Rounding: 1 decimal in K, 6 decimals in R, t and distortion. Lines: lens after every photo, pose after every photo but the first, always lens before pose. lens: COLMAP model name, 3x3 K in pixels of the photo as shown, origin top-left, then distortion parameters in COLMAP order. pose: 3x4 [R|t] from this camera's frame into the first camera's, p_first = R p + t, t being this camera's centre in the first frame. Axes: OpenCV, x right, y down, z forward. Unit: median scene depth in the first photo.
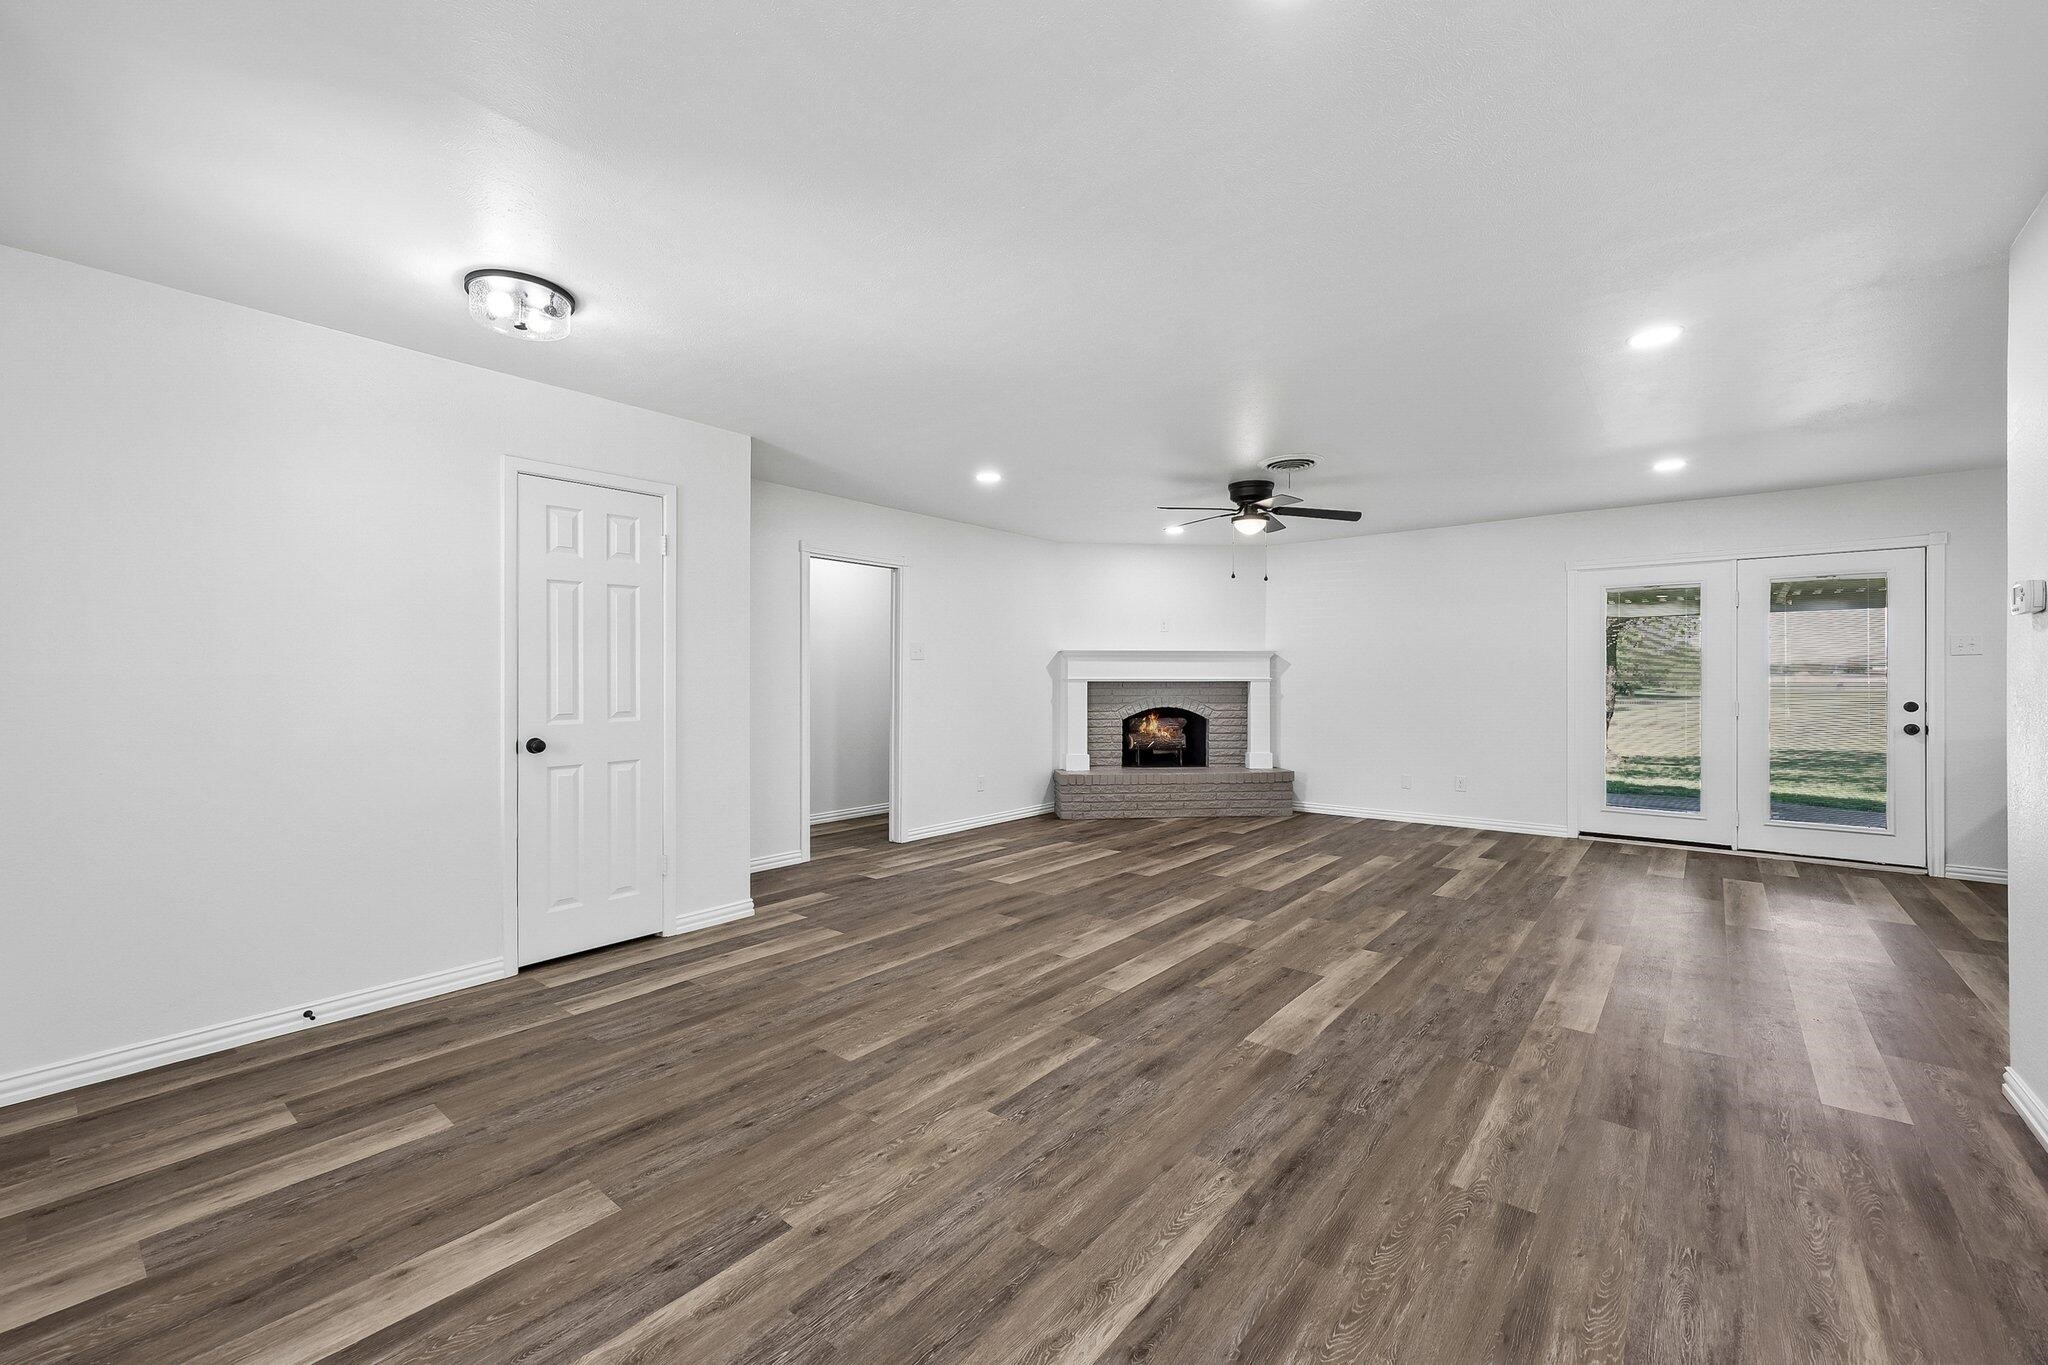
lens RADIAL K [[834.3, 0, 1011.1], [0, 834.3, 692.0], [0, 0, 1]] dist [0.000928, -0.000422]
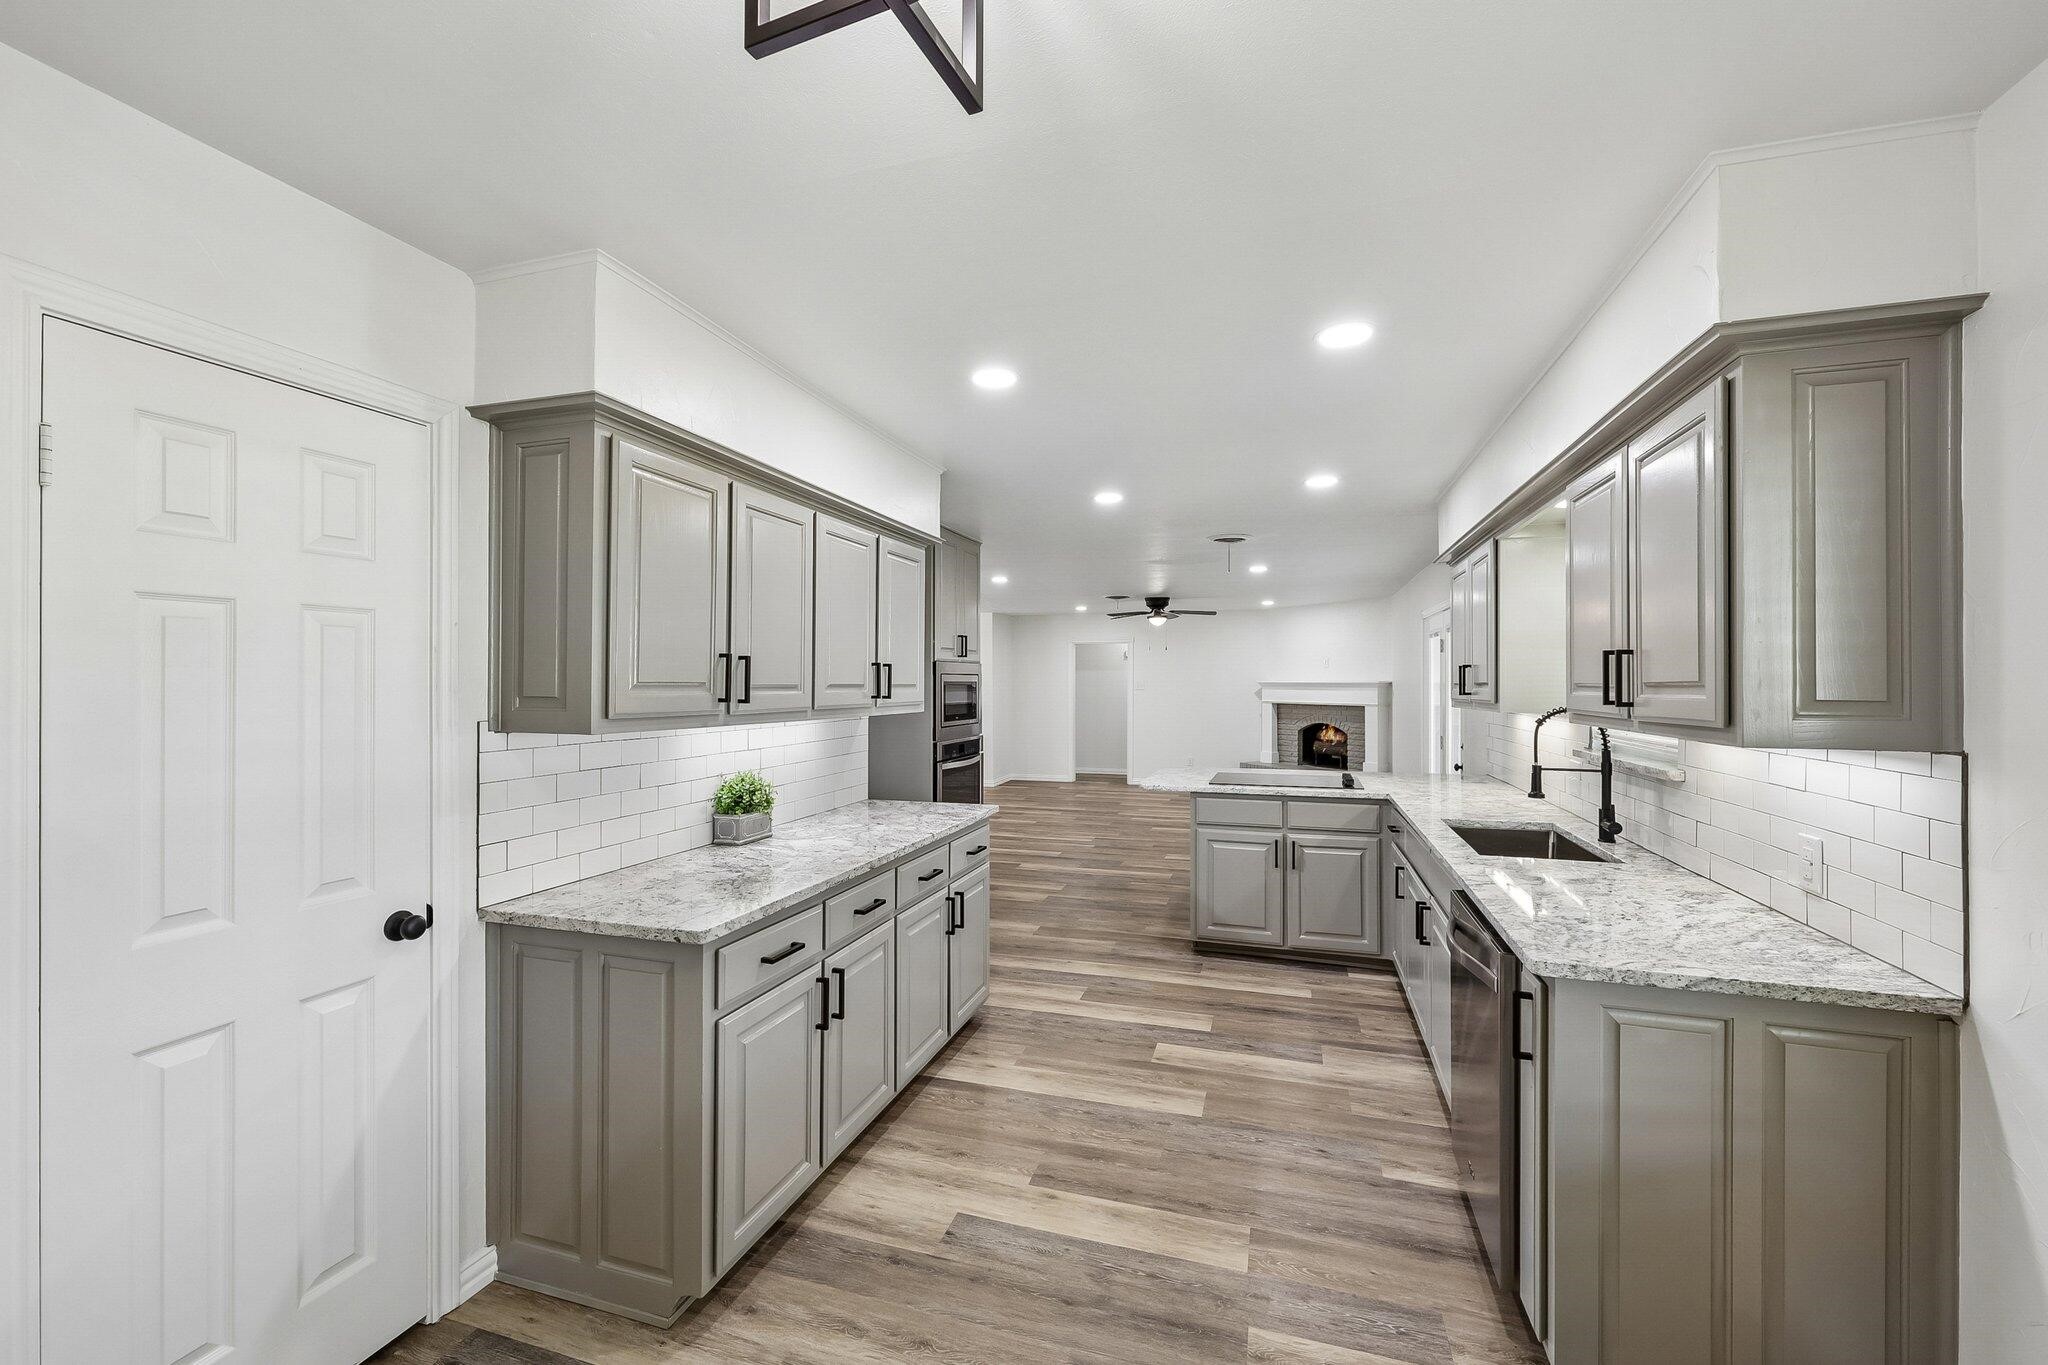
lens RADIAL K [[834.3, 0, 1030.5], [0, 834.3, 677.4], [0, 0, 1]] dist [0.000928, -0.000422]
pose [[0.393188, -0.007668, -0.919426, 2.398968], [-0.012445, 0.999829, -0.013660, -0.060907], [0.919374, 0.016813, 0.393026, 0.046839]]
